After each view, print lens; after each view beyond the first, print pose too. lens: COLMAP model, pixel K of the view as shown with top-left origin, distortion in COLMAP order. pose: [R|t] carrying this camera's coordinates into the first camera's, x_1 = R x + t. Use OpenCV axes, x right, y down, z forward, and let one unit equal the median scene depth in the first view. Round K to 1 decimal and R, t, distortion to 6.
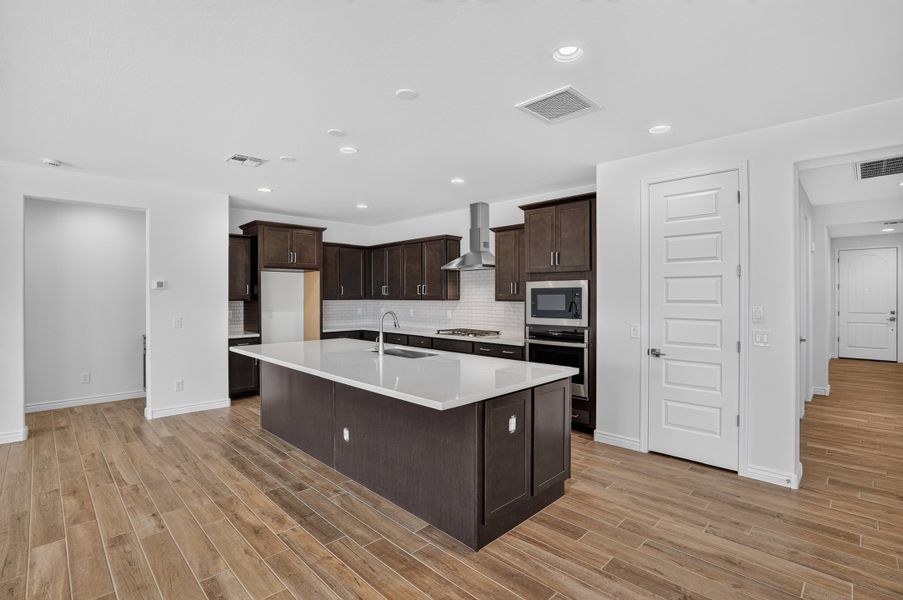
lens RADIAL K [[422.6, 0, 450.3], [0, 422.6, 296.0], [0, 0, 1]] dist [-0.020819, 0.000830]
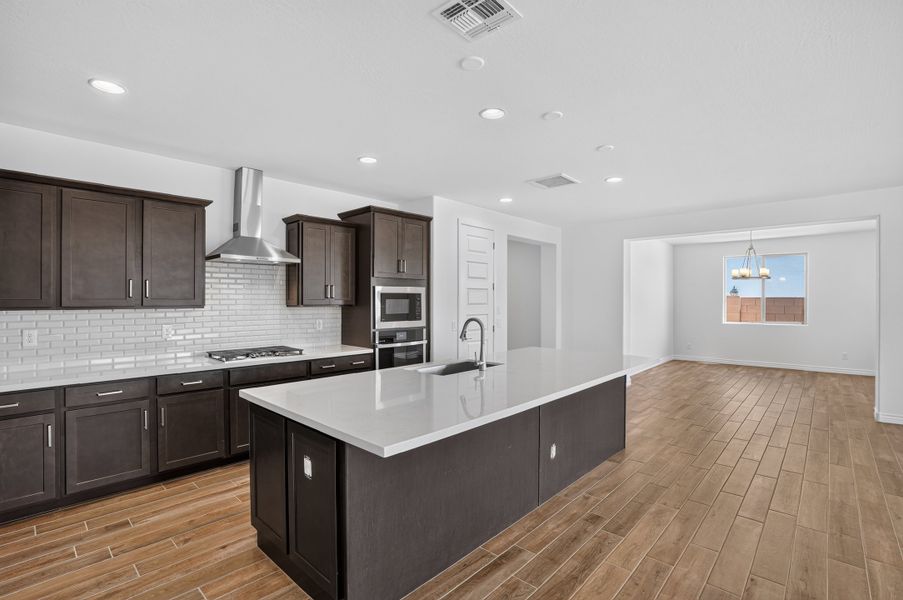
lens RADIAL K [[423.0, 0, 451.5], [0, 423.0, 300.0], [0, 0, 1]] dist [-0.022734, -0.000089]
pose [[-0.045831, 0.004601, 0.998939, -0.892151], [0.001655, 0.999988, -0.004530, 0.004386], [-0.998948, 0.001446, -0.045838, 0.978622]]
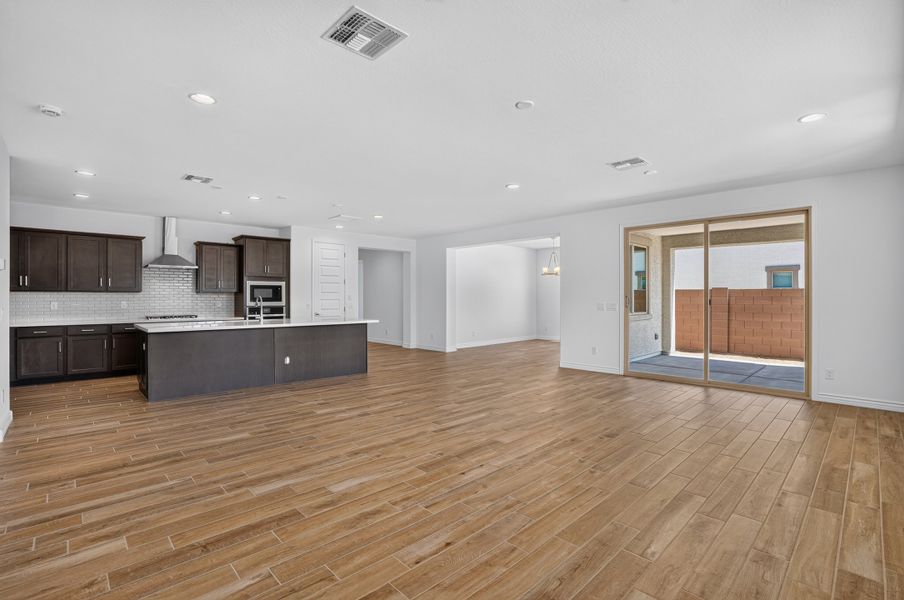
lens RADIAL K [[423.1, 0, 450.8], [0, 423.1, 296.0], [0, 0, 1]] dist [-0.020819, 0.000830]
pose [[0.018394, 0.001797, 0.999829, -1.648689], [-0.001647, 0.999997, -0.001767, 0.030942], [-0.999829, -0.001614, 0.018397, 0.183475]]
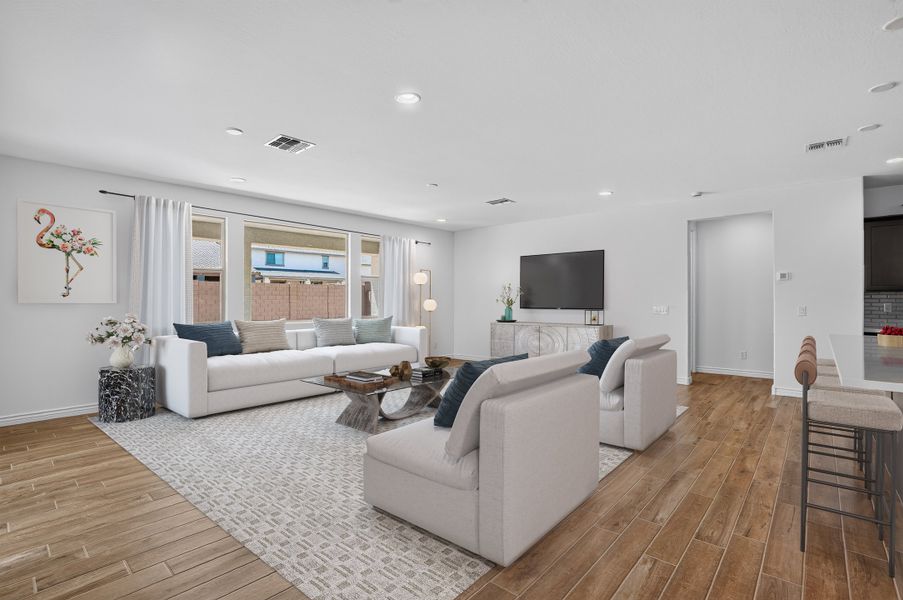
lens RADIAL K [[422.6, 0, 450.3], [0, 422.6, 296.0], [0, 0, 1]] dist [-0.020819, 0.000830]
pose [[0.067515, -0.005514, -0.997703, 0.403843], [-0.004163, 0.999974, -0.005808, 0.040536], [0.997710, 0.004545, 0.067491, 0.044883]]
